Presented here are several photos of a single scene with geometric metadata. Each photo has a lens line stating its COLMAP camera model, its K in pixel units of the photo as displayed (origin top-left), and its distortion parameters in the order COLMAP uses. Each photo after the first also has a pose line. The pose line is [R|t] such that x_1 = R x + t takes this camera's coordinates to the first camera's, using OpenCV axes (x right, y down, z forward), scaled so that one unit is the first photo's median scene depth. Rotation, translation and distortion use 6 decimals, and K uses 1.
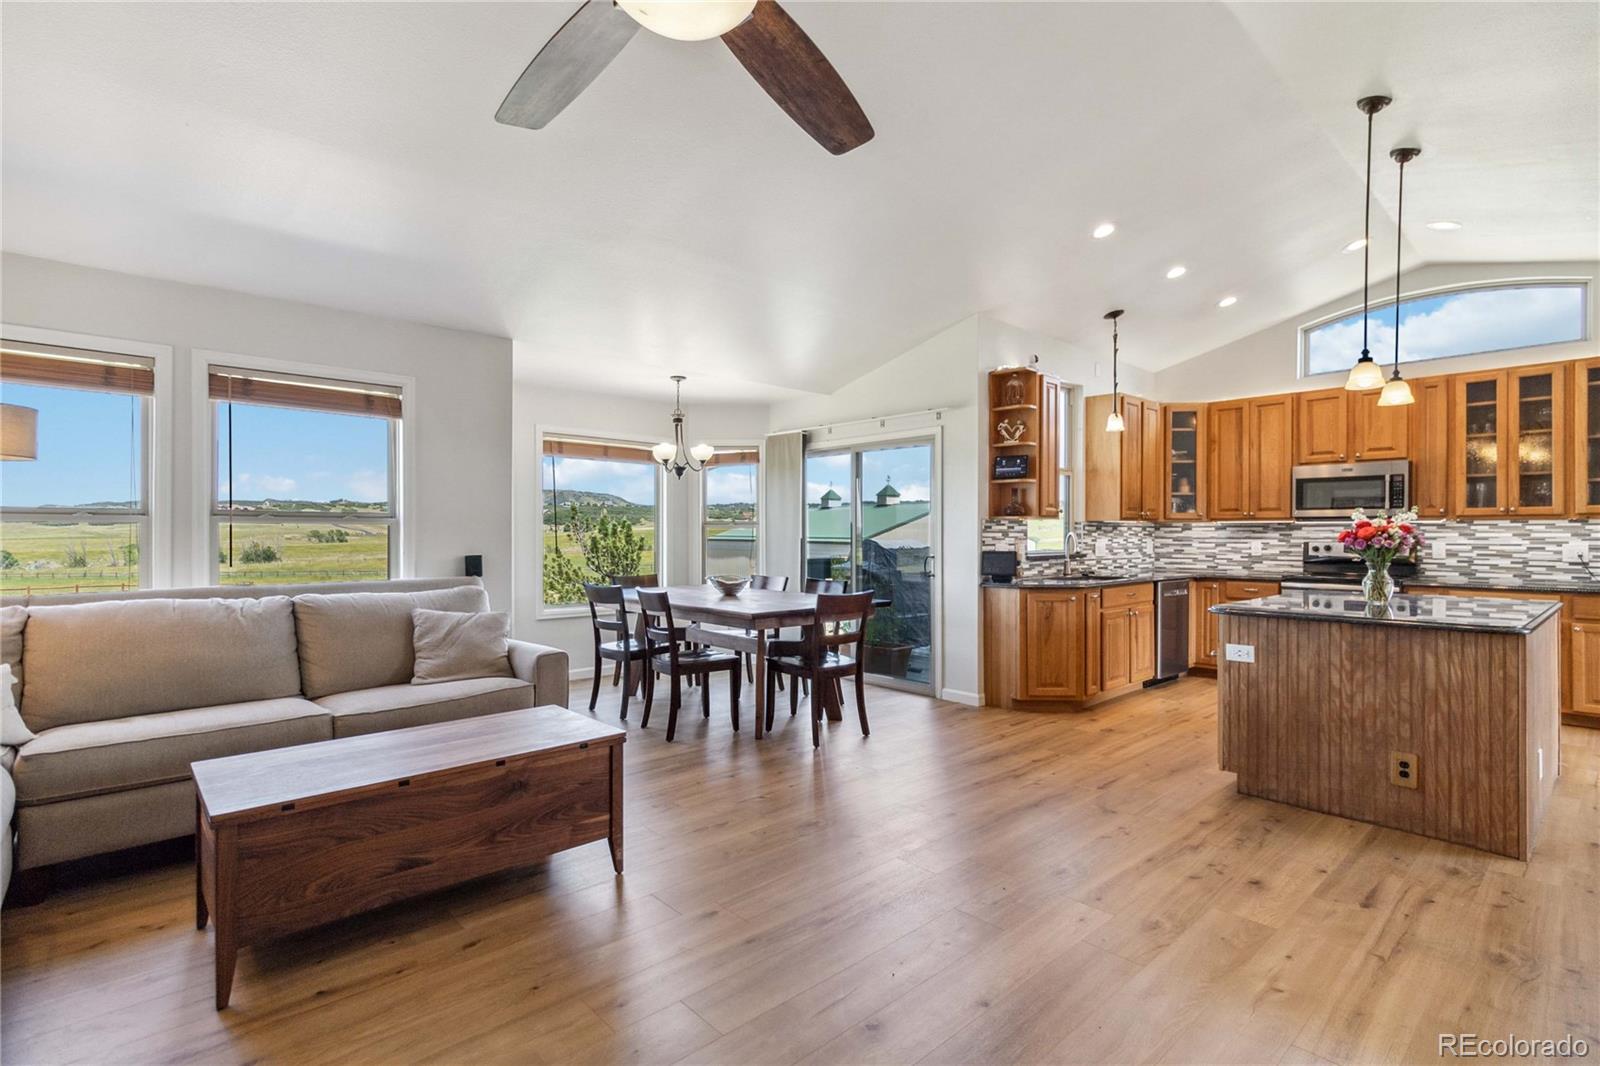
lens RADIAL K [[751.9, 0, 807.0], [0, 751.9, 536.9], [0, 0, 1]] dist [0.004209, -0.002039]
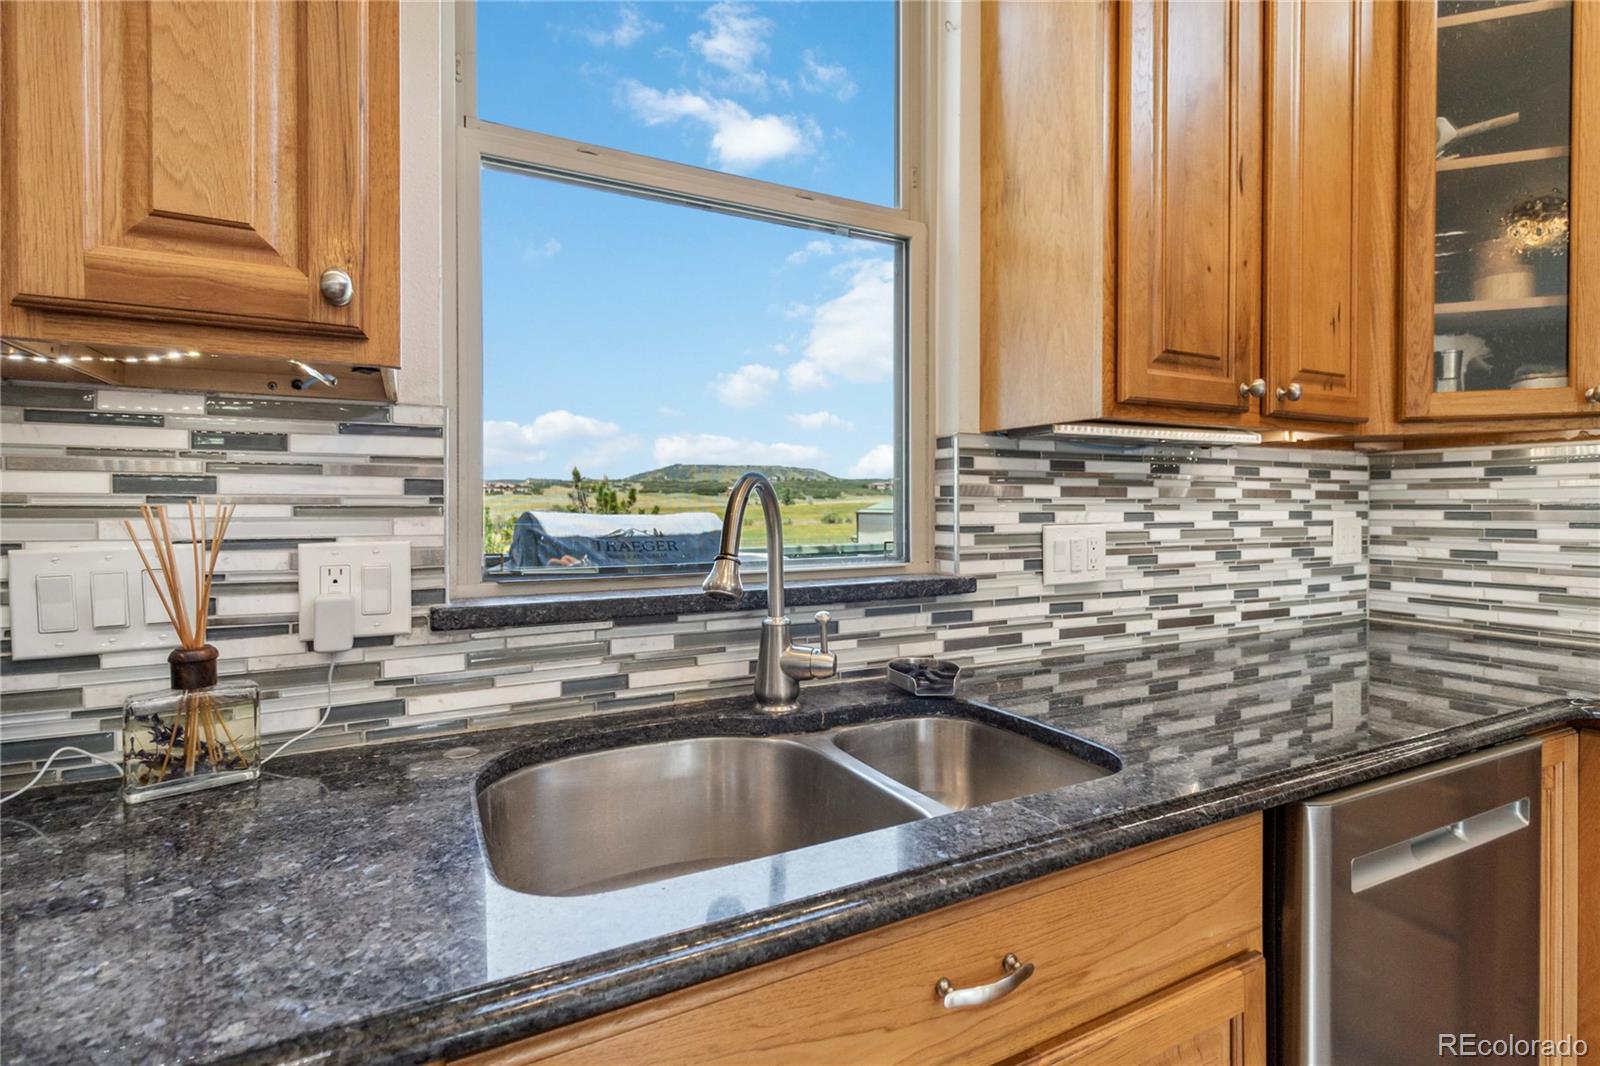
lens RADIAL K [[751.9, 0, 801.8], [0, 751.9, 511.9], [0, 0, 1]] dist [0.004209, -0.002039]
pose [[0.964201, -0.000523, -0.265171, 0.452461], [0.001296, 0.999995, 0.002740, 0.003006], [0.265168, -0.002986, 0.964198, 0.916126]]
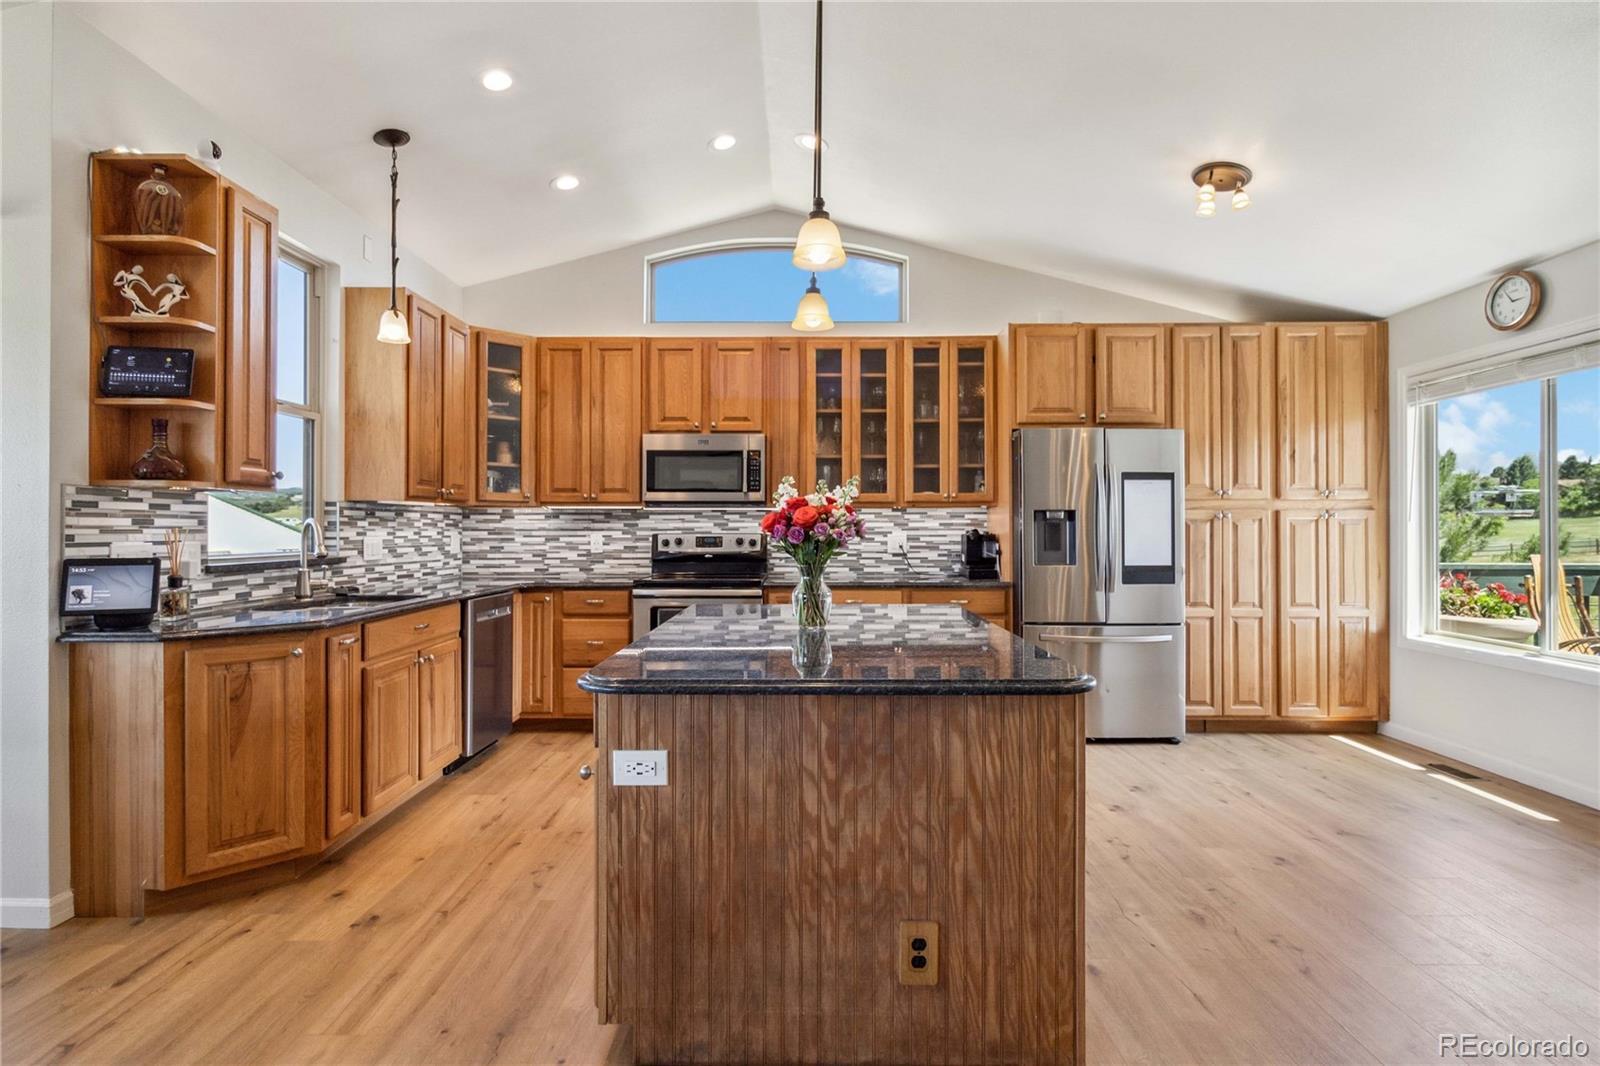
lens RADIAL K [[817.0, 0, 805.6], [0, 817.0, 523.3], [0, 0, 1]] dist [-0.001608, 0.002522]
pose [[0.674799, 0.003853, 0.737992, 0.174644], [0.004132, 0.999951, -0.008999, 0.004515], [-0.737990, 0.009122, 0.674750, 0.375976]]
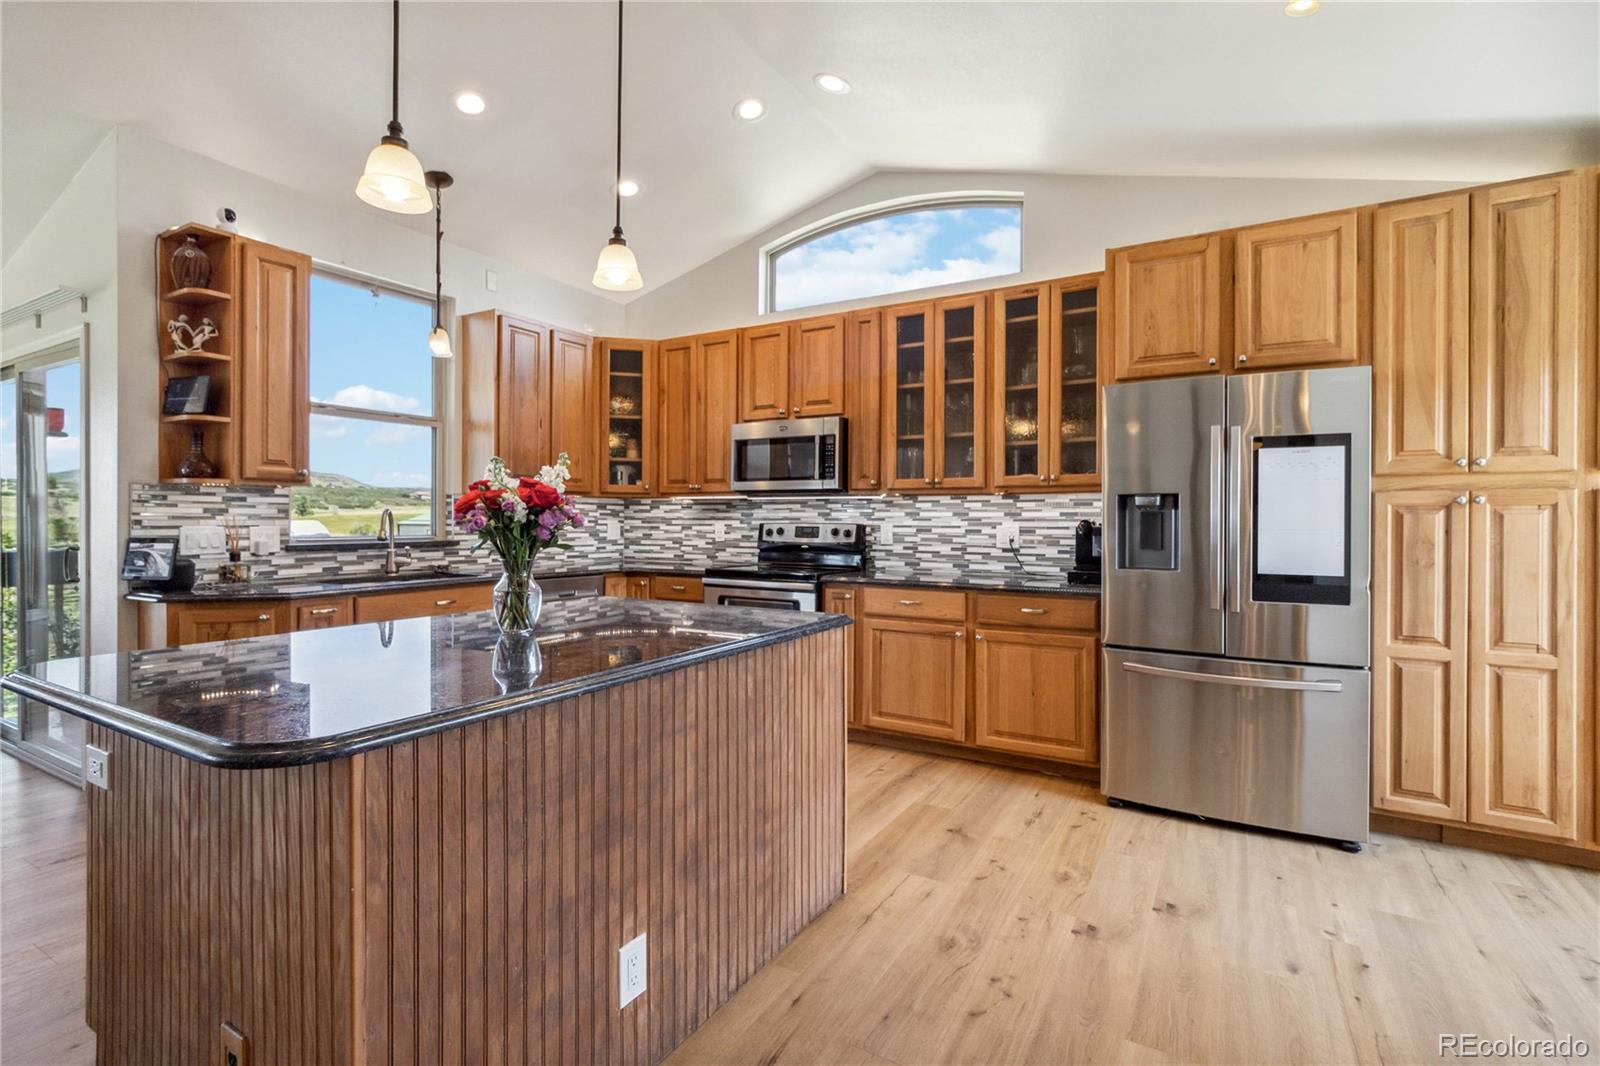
lens RADIAL K [[751.9, 0, 803.2], [0, 751.9, 520.4], [0, 0, 1]] dist [0.004209, -0.002039]
pose [[0.954826, 0.002272, 0.297158, 0.555316], [-0.001700, 0.999996, -0.002183, 0.005869], [-0.297162, 0.001579, 0.954826, 0.291249]]
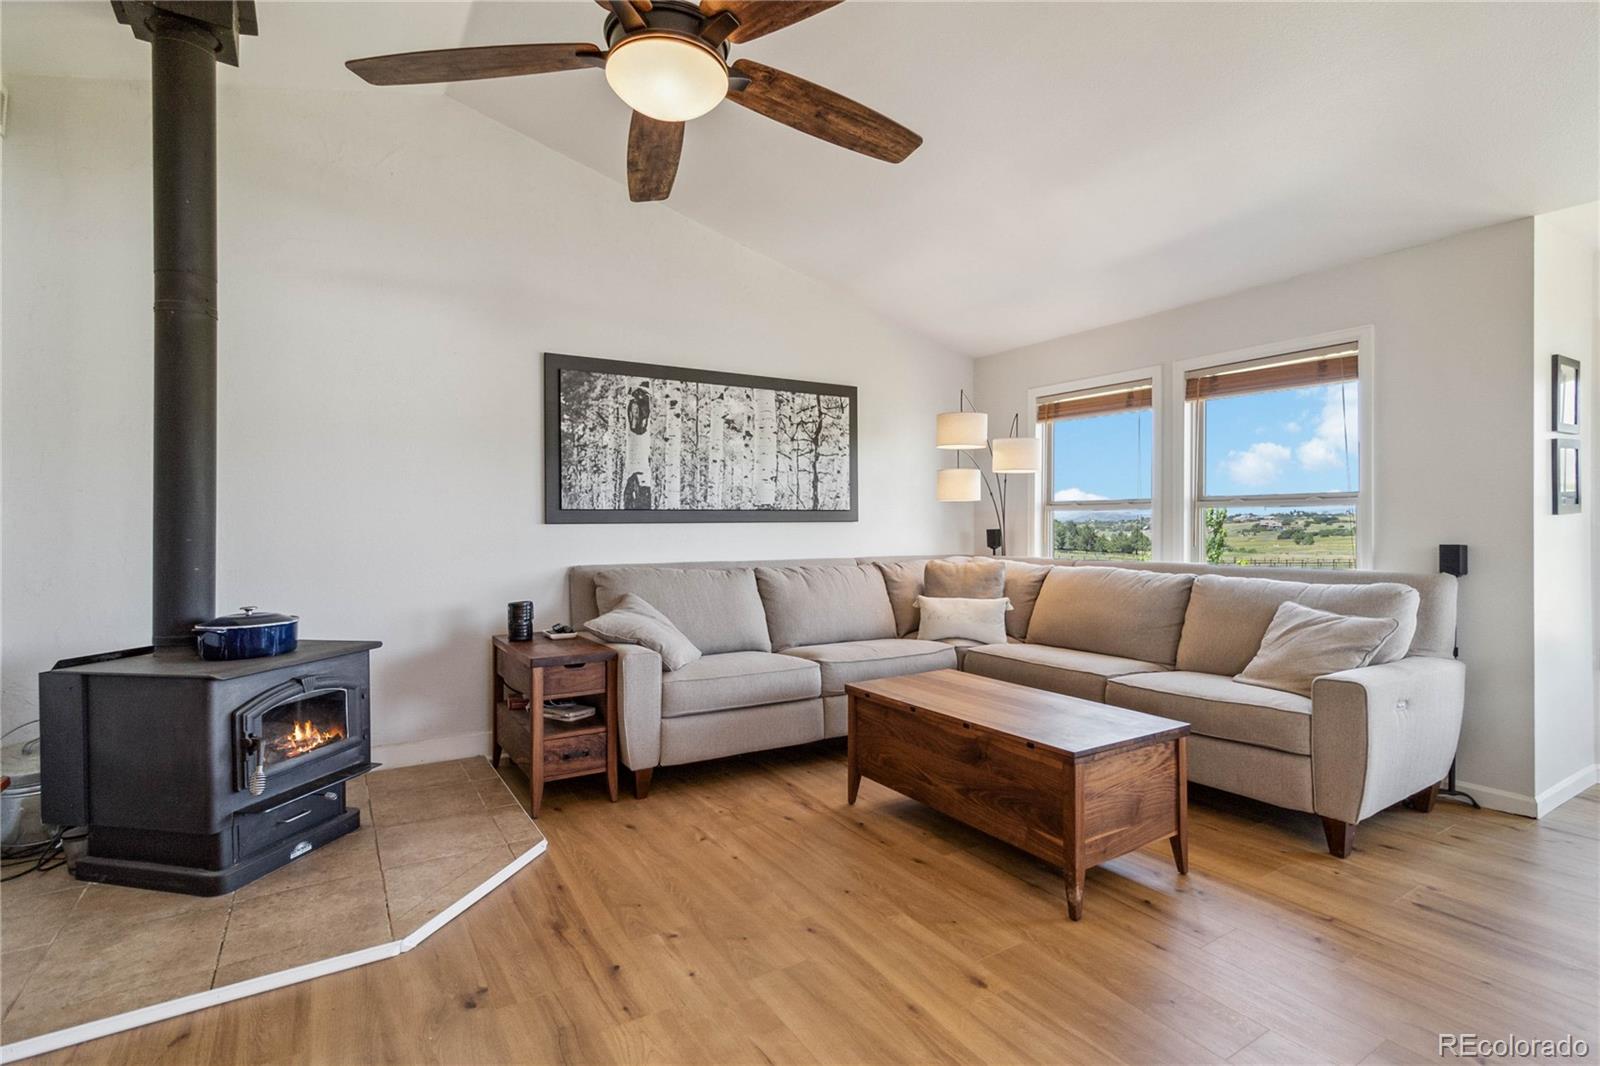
lens RADIAL K [[751.9, 0, 804.8], [0, 751.9, 530.4], [0, 0, 1]] dist [0.004209, -0.002039]
pose [[-0.172883, 0.008384, -0.984907, 0.310417], [-0.002263, 0.999958, 0.008909, 0.004760], [0.984940, 0.003769, -0.172856, 0.427196]]
